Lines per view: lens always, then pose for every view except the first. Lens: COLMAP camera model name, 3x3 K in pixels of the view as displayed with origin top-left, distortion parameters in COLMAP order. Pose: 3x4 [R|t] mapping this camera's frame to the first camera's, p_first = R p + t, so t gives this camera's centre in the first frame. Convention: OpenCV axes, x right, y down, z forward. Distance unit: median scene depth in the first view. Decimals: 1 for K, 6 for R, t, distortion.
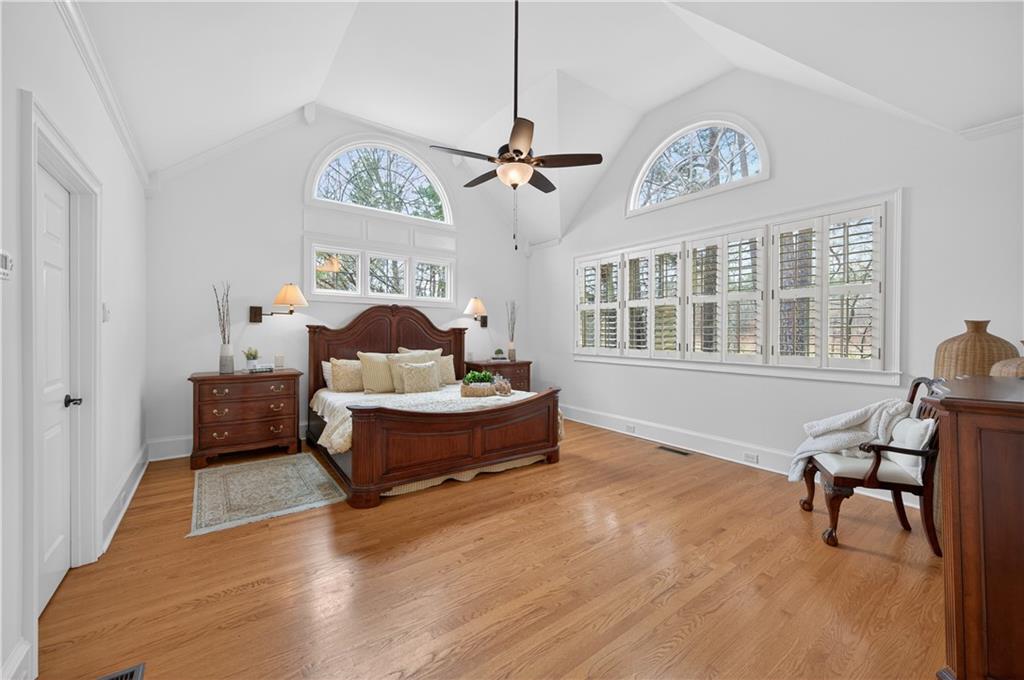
lens RADIAL K [[400.9, 0, 513.3], [0, 400.9, 335.0], [0, 0, 1]] dist [-0.000212, -0.000182]
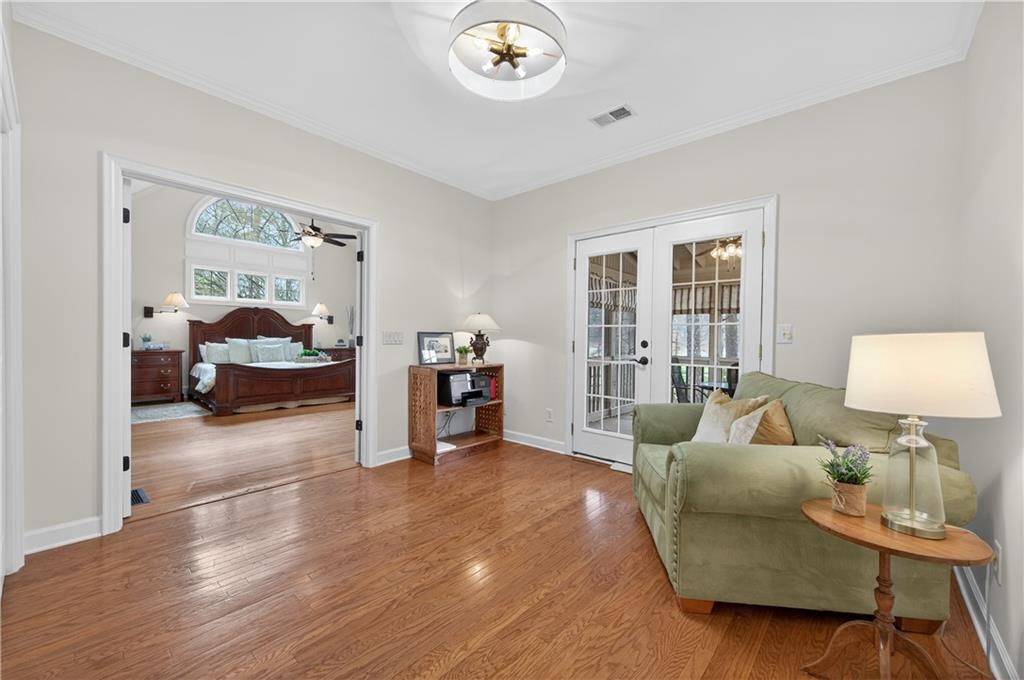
lens RADIAL K [[400.9, 0, 511.3], [0, 400.9, 342.1], [0, 0, 1]] dist [-0.000212, -0.000182]
pose [[0.979429, -0.000174, 0.201791, 0.361866], [-0.001628, 0.999960, 0.008764, 0.042370], [-0.201785, -0.008912, 0.979389, -0.699886]]
